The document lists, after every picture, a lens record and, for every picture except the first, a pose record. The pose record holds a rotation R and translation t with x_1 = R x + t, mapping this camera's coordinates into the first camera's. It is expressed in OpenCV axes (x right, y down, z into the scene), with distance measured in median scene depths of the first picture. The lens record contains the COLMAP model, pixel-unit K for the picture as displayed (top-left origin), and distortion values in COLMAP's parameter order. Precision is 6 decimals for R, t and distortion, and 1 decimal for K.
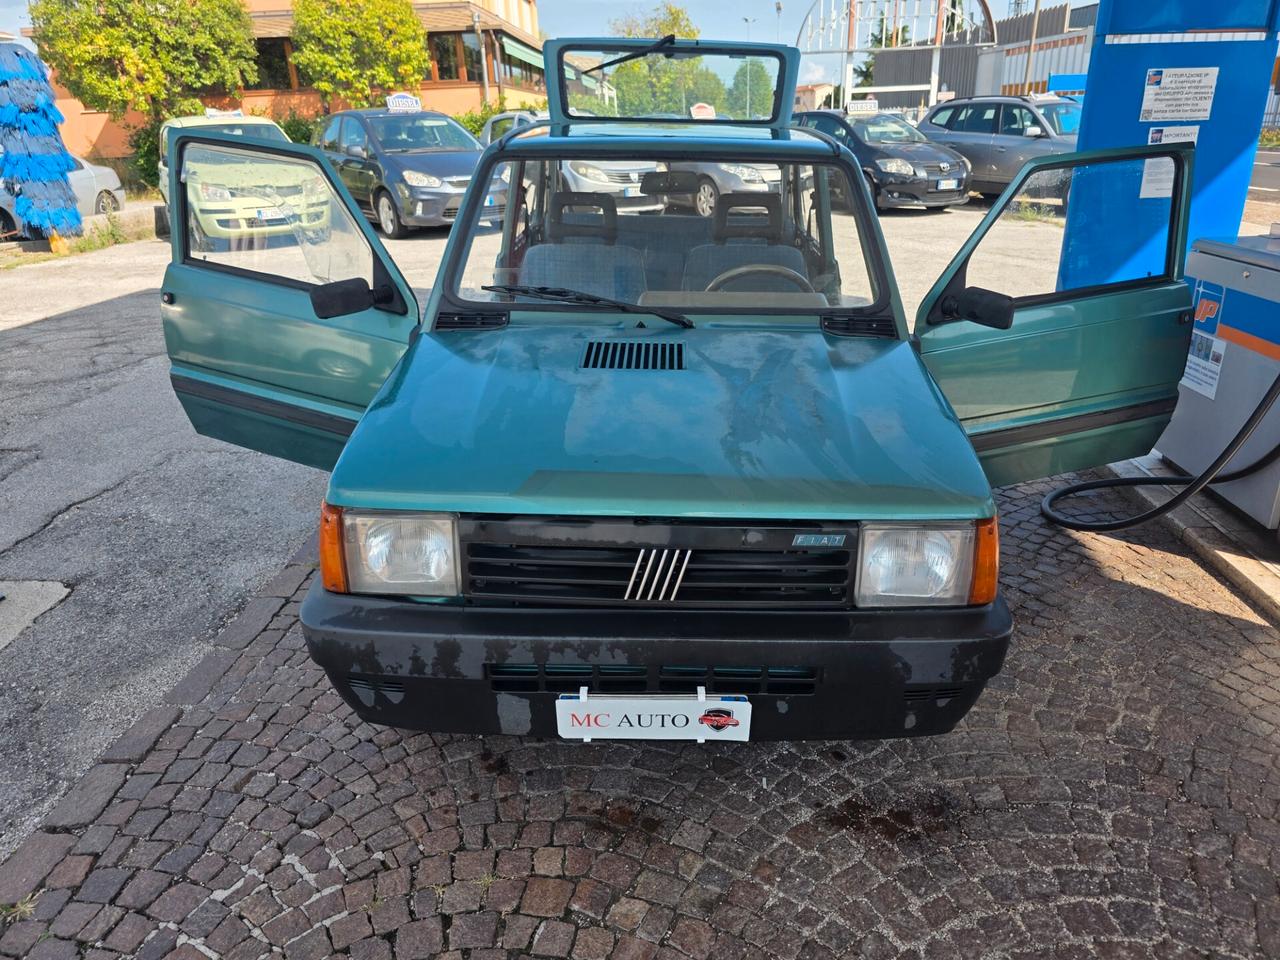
lens RADIAL K [[864.7, 0, 656.5], [0, 864.7, 491.3], [0, 0, 1]] dist [0.043007, -0.039678]
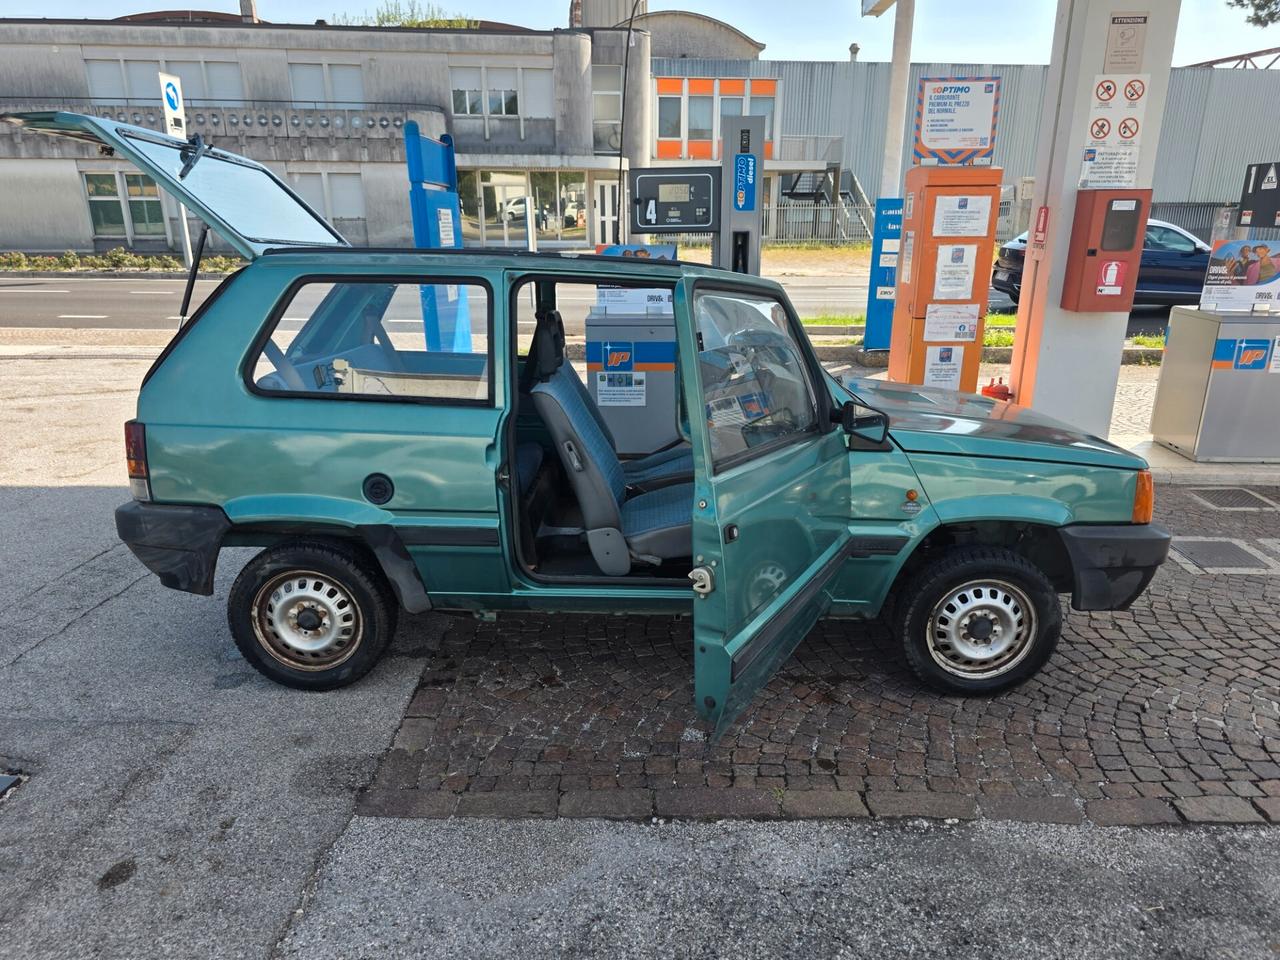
lens RADIAL K [[864.7, 0, 644.4], [0, 864.7, 487.9], [0, 0, 1]] dist [0.043007, -0.039678]
pose [[-0.008015, -0.270534, 0.962677, -1.291847], [0.384579, 0.887829, 0.252702, -0.484828], [-0.923057, 0.372251, 0.096926, 1.124350]]
